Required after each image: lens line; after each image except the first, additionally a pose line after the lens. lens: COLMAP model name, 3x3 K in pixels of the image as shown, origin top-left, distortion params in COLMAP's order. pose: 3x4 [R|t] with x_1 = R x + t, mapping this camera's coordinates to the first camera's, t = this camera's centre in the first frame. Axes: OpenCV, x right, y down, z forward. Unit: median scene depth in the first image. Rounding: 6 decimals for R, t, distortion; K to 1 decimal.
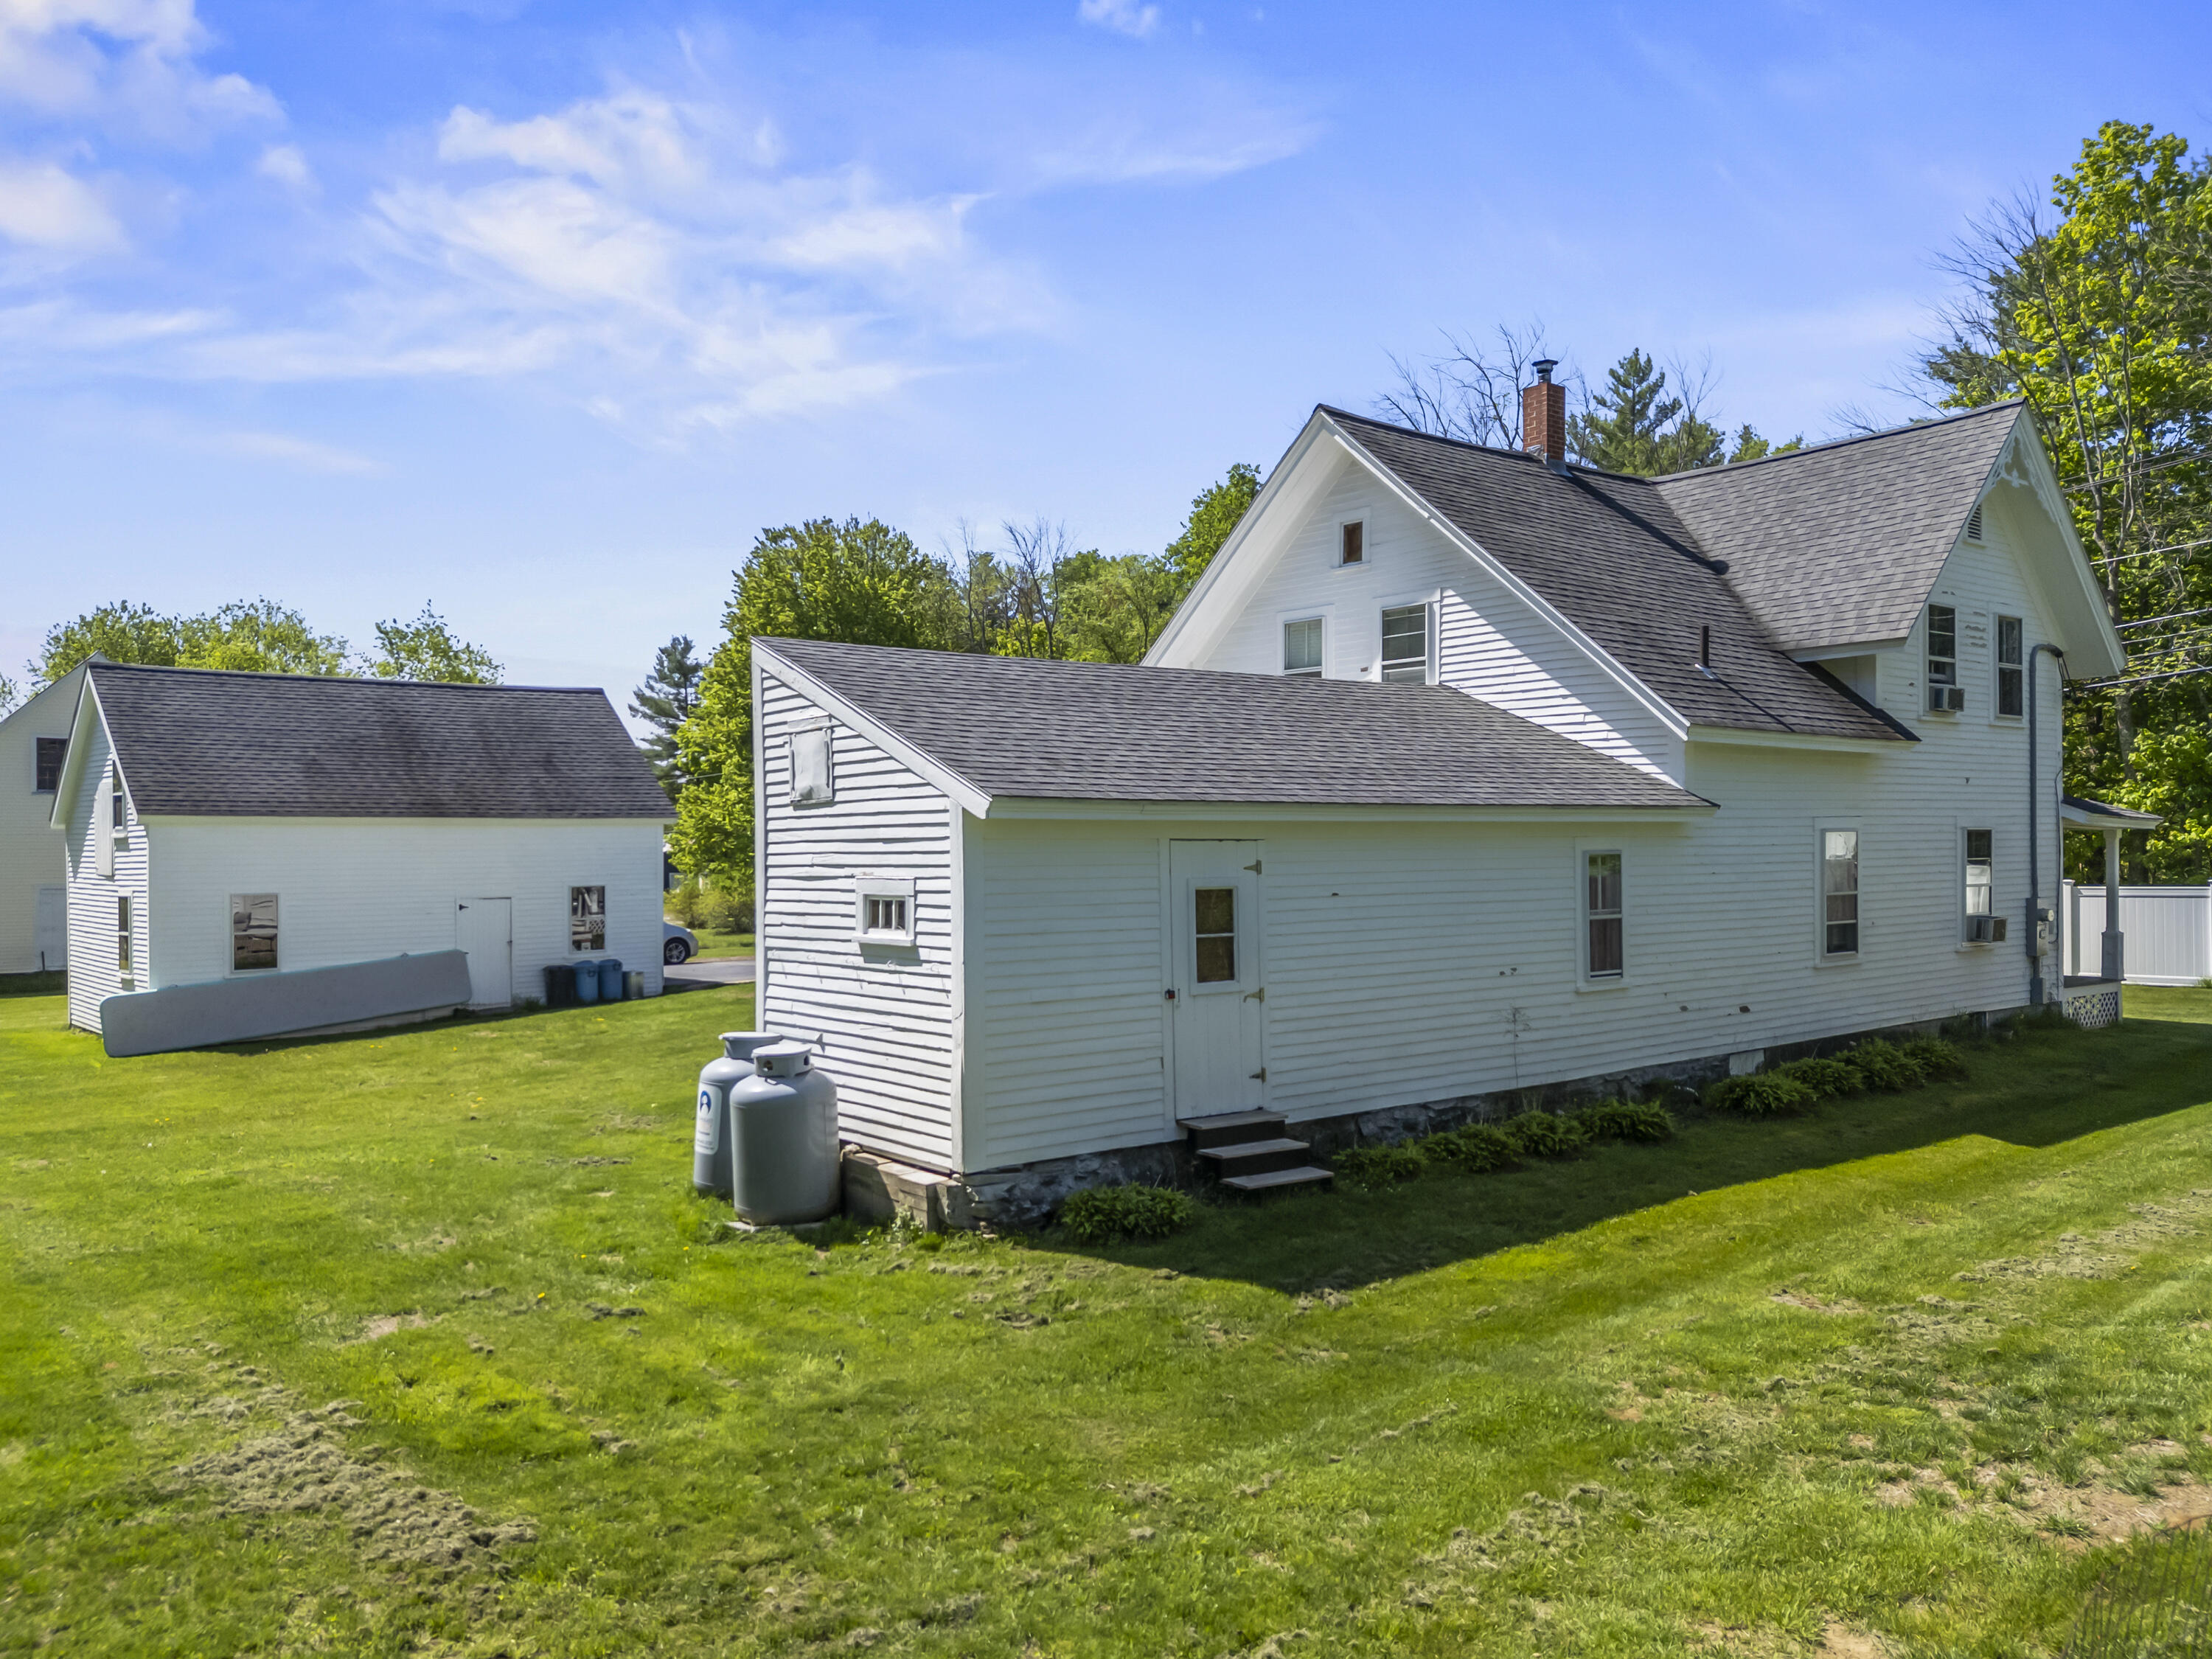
lens RADIAL K [[1620.4, 0, 1104.2], [0, 1620.4, 842.2], [0, 0, 1]] dist [0.085122, -0.083611]
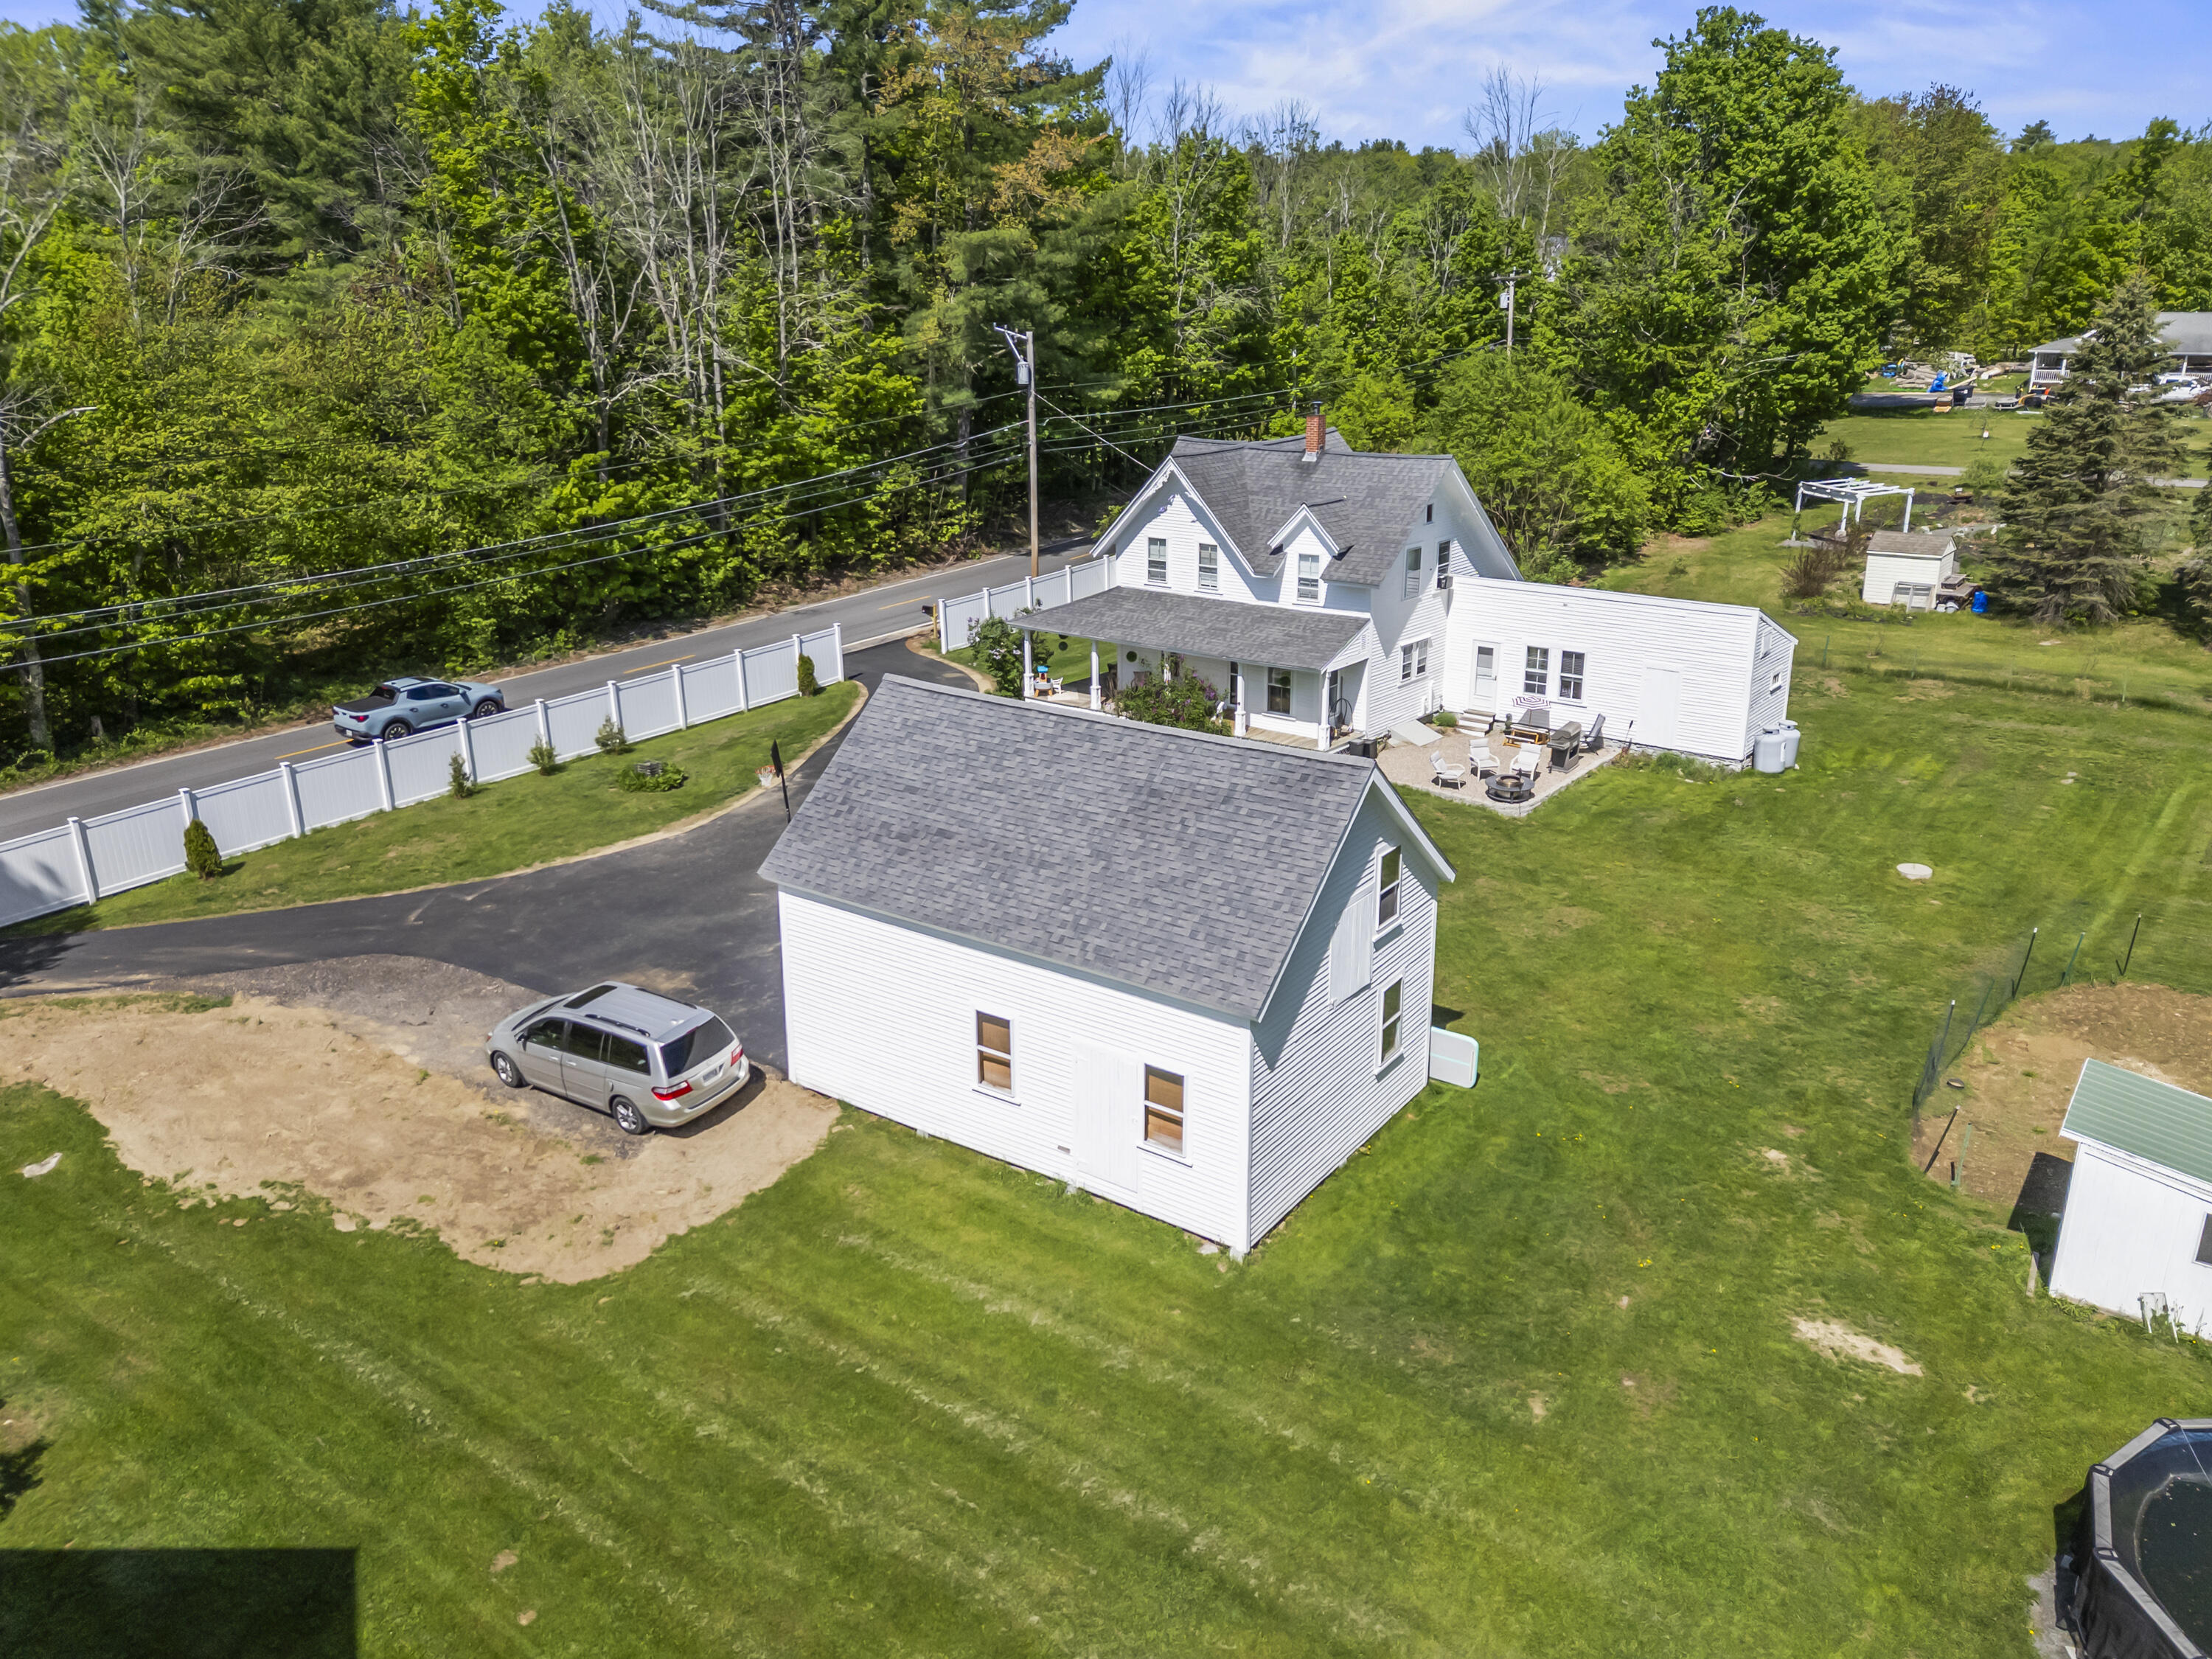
lens RADIAL K [[1620.4, 0, 1104.2], [0, 1620.4, 842.2], [0, 0, 1]] dist [0.085122, -0.083611]
pose [[-0.221832, -0.309605, 0.924627, -3.033359], [0.015866, 0.946981, 0.320896, -0.743872], [-0.974956, 0.085855, -0.205158, 2.980688]]
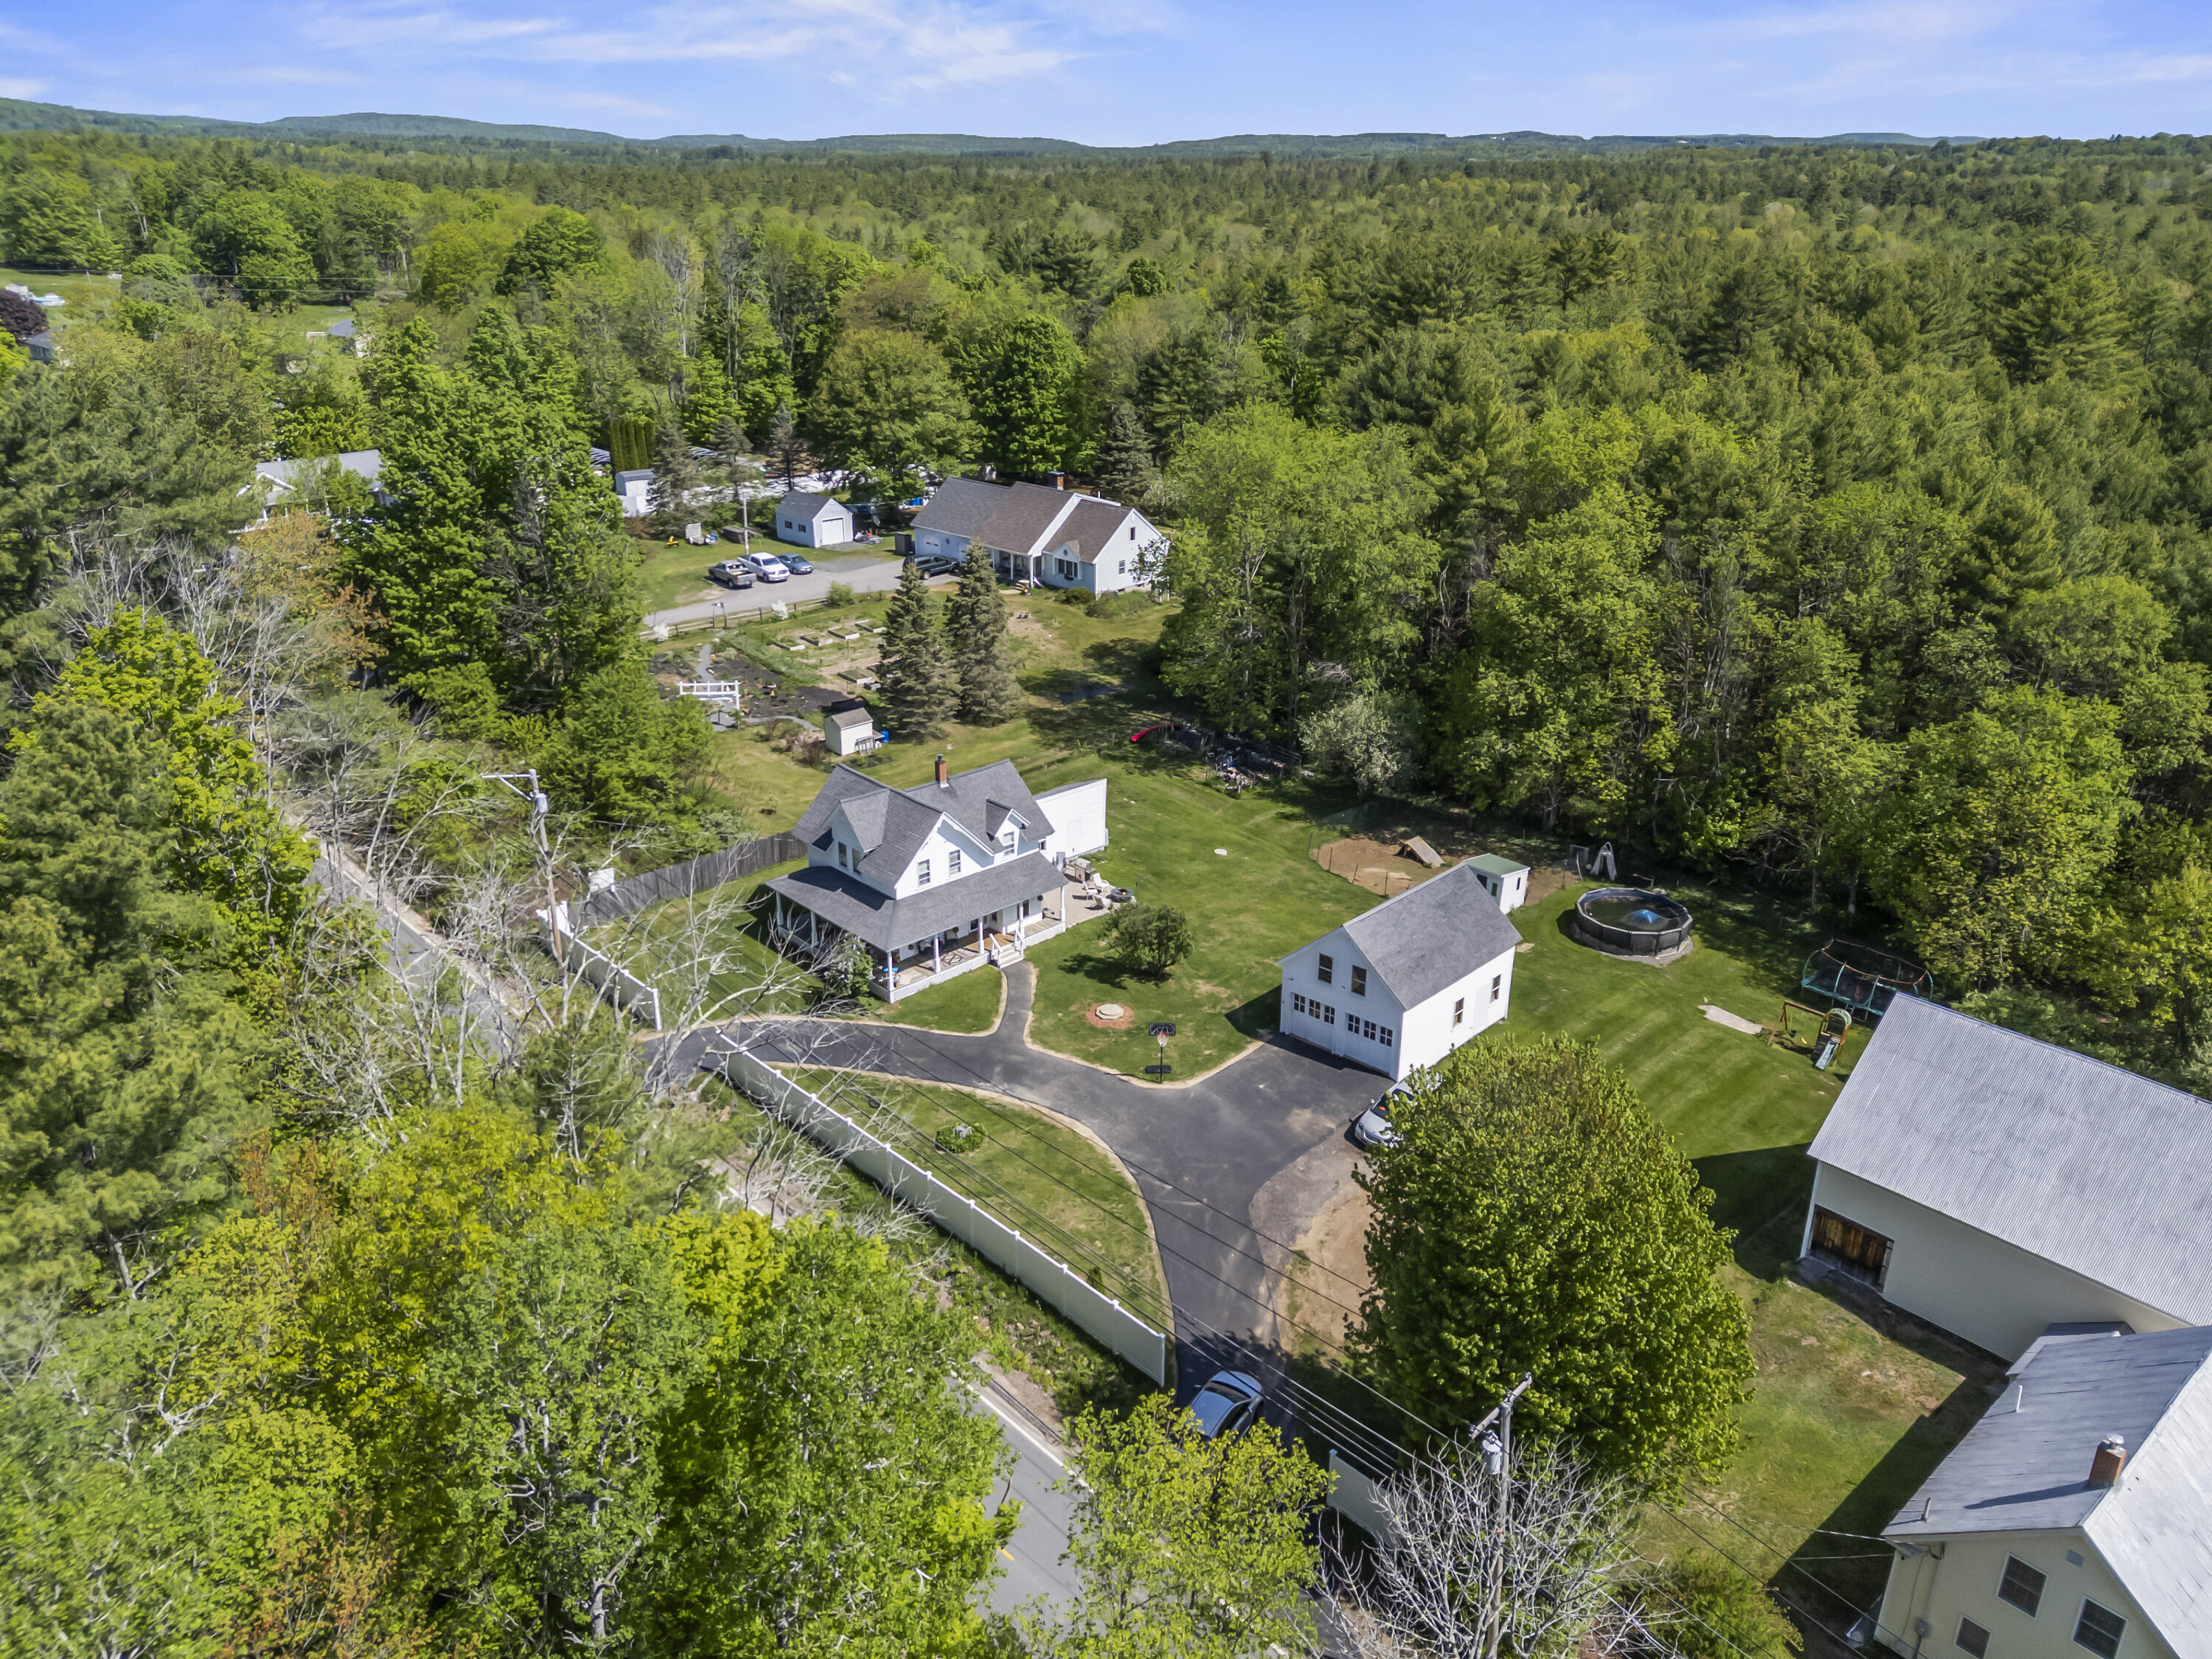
lens RADIAL K [[1620.4, 0, 1104.2], [0, 1620.4, 842.2], [0, 0, 1]] dist [0.085122, -0.083611]
pose [[-0.995122, 0.045551, -0.087503, 0.393154], [0.007573, 0.919670, 0.392619, -2.579216], [0.098358, 0.390042, -0.915529, 7.468100]]
